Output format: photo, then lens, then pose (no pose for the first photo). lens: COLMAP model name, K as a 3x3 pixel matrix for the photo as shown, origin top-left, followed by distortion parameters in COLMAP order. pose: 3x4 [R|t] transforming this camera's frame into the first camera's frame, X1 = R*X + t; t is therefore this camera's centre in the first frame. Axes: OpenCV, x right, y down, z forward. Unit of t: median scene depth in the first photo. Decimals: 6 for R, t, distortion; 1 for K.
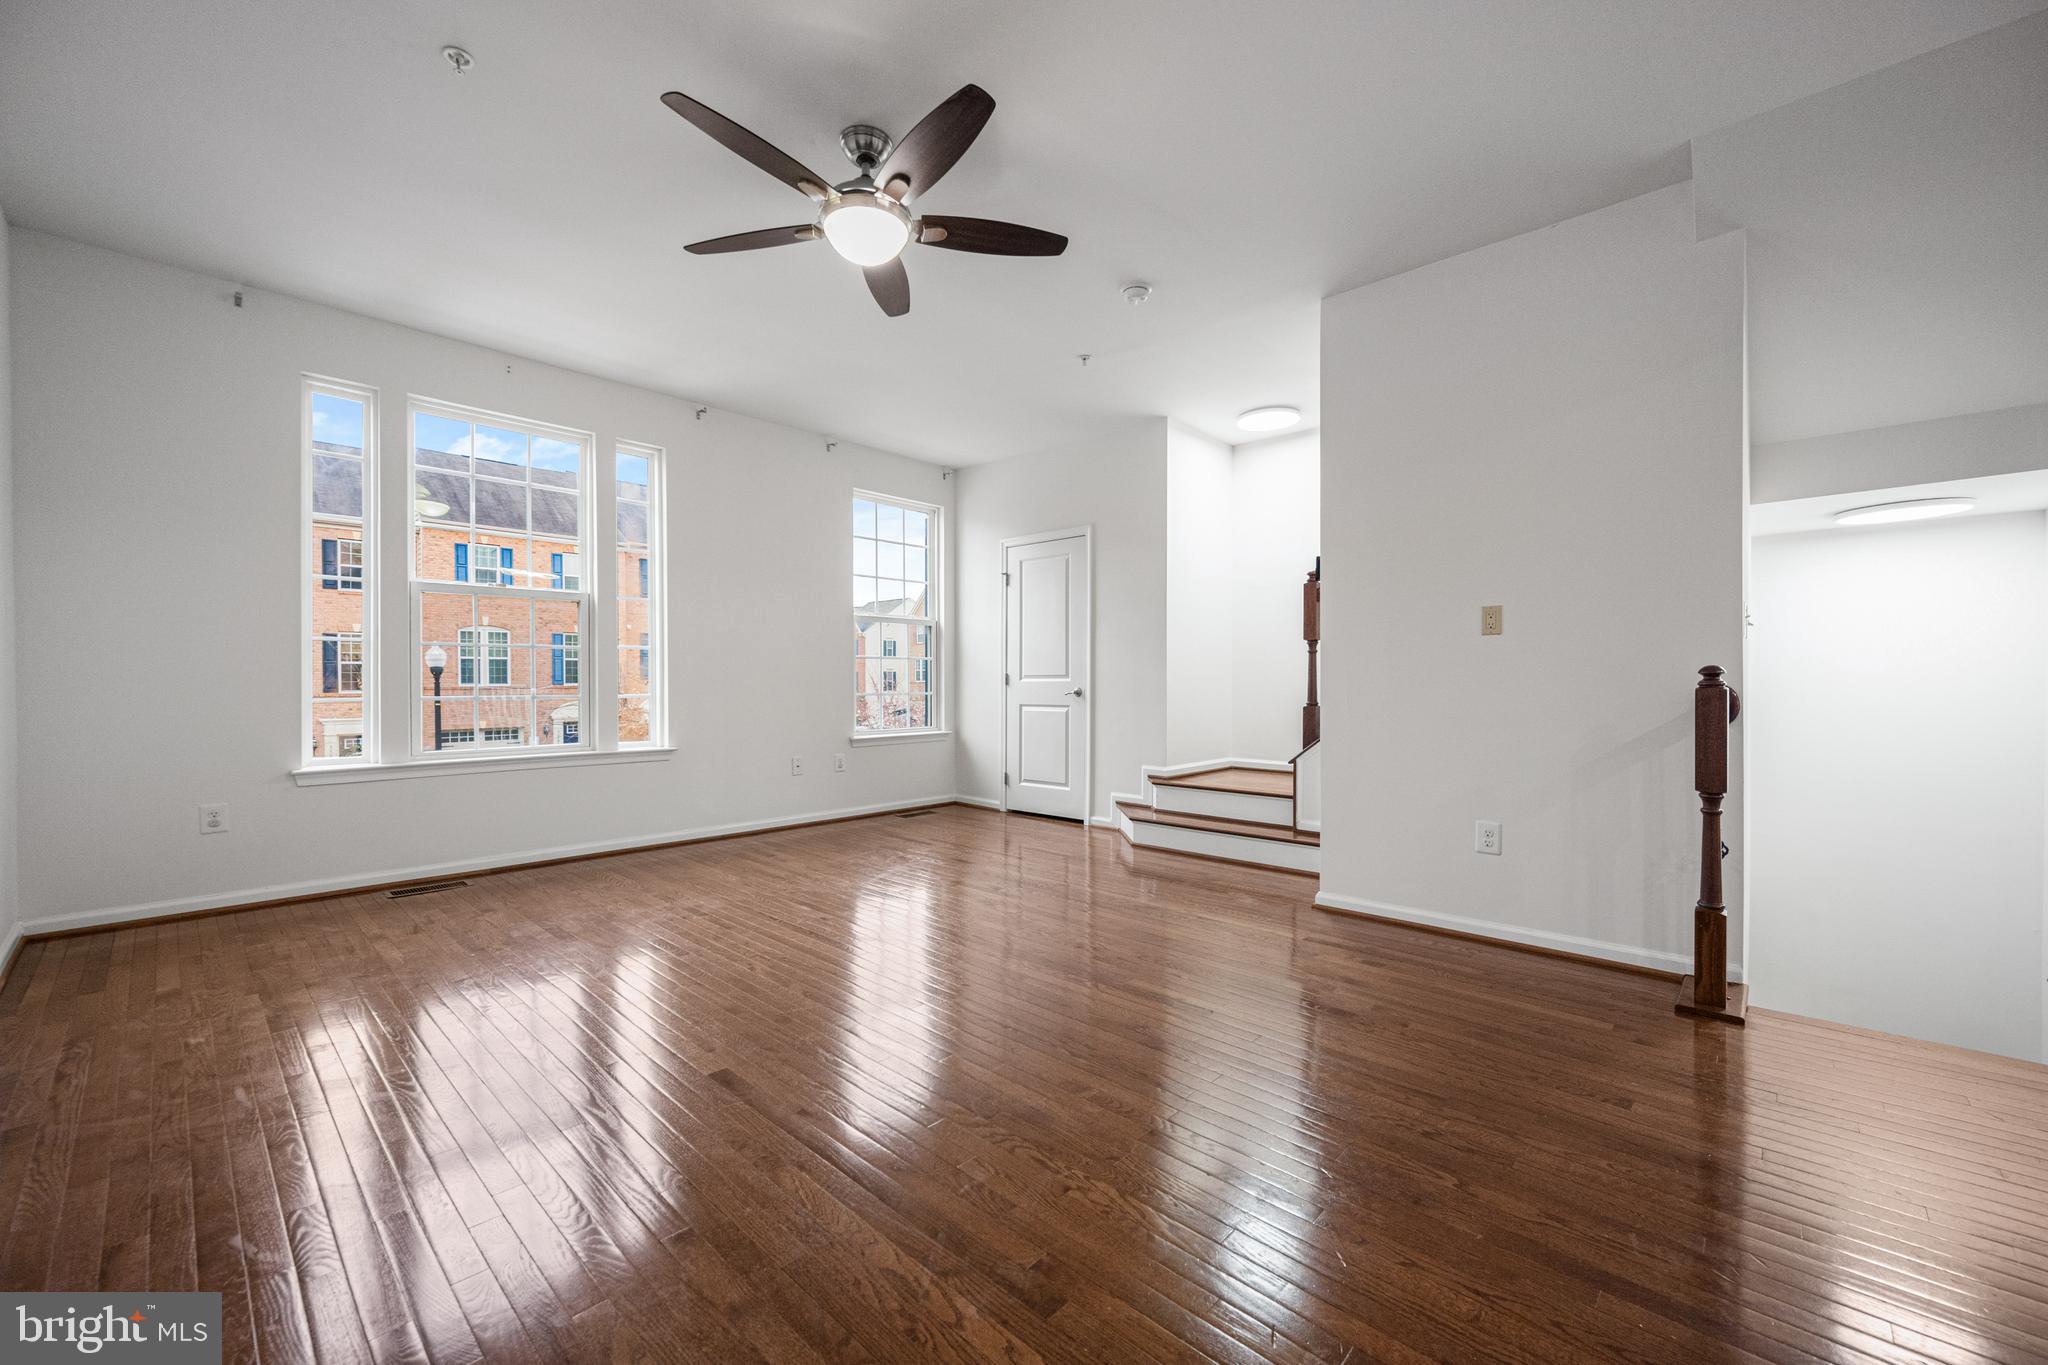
lens RADIAL K [[813.7, 0, 1018.9], [0, 813.7, 681.4], [0, 0, 1]] dist [0.000420, -0.000005]
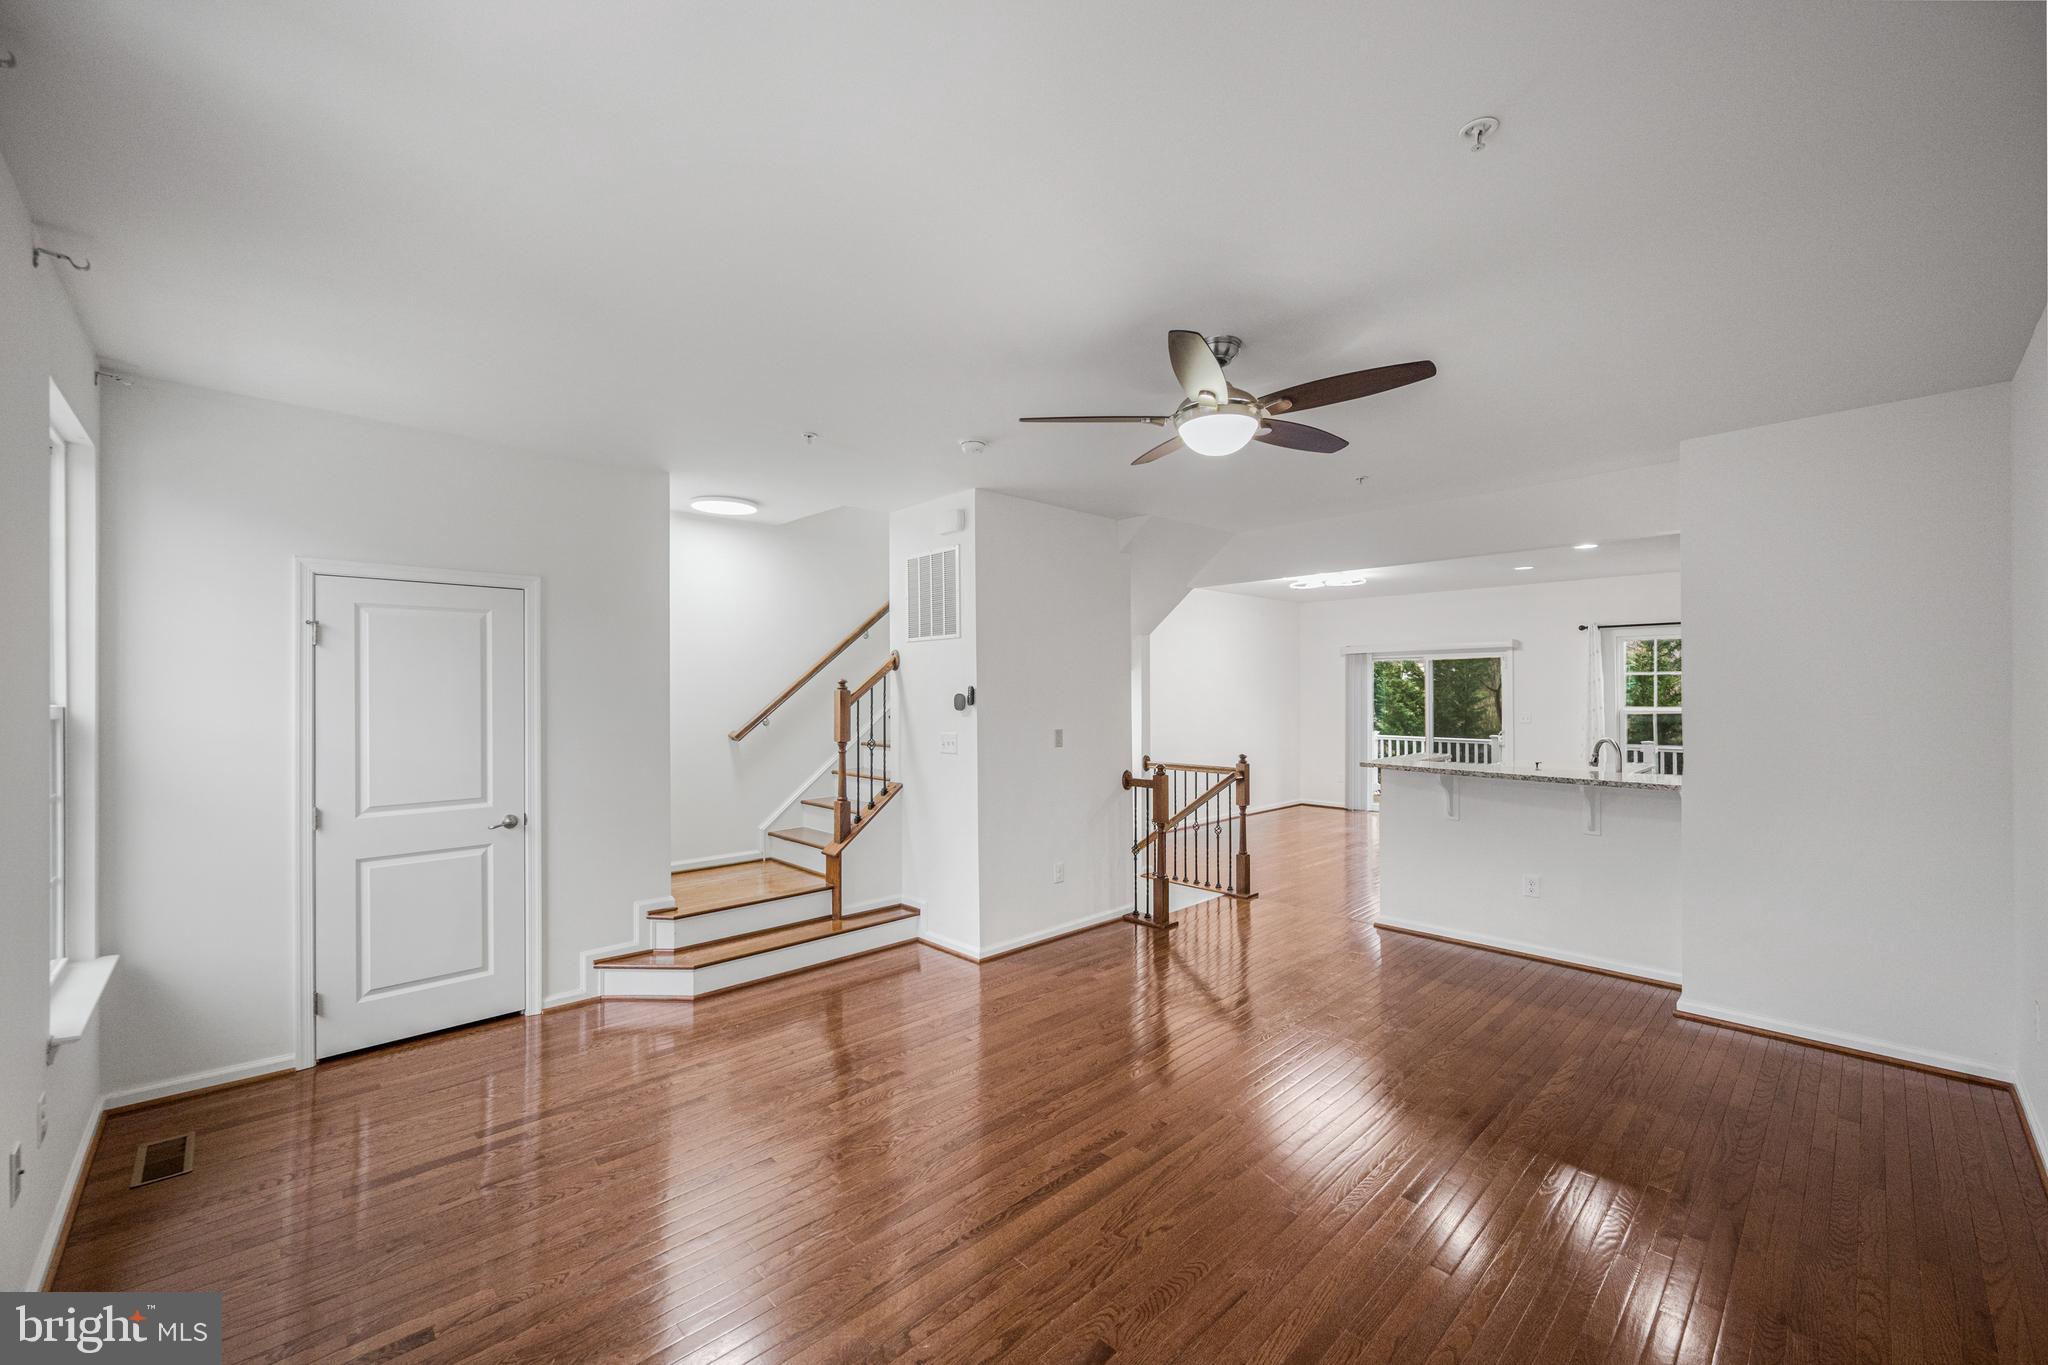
lens RADIAL K [[813.7, 0, 1017.3], [0, 813.7, 680.0], [0, 0, 1]] dist [0.000420, -0.000005]
pose [[0.053330, 0.006629, 0.998555, -0.537177], [0.000088, 0.999978, -0.006643, -0.092440], [-0.998577, 0.000442, 0.053328, 0.514972]]
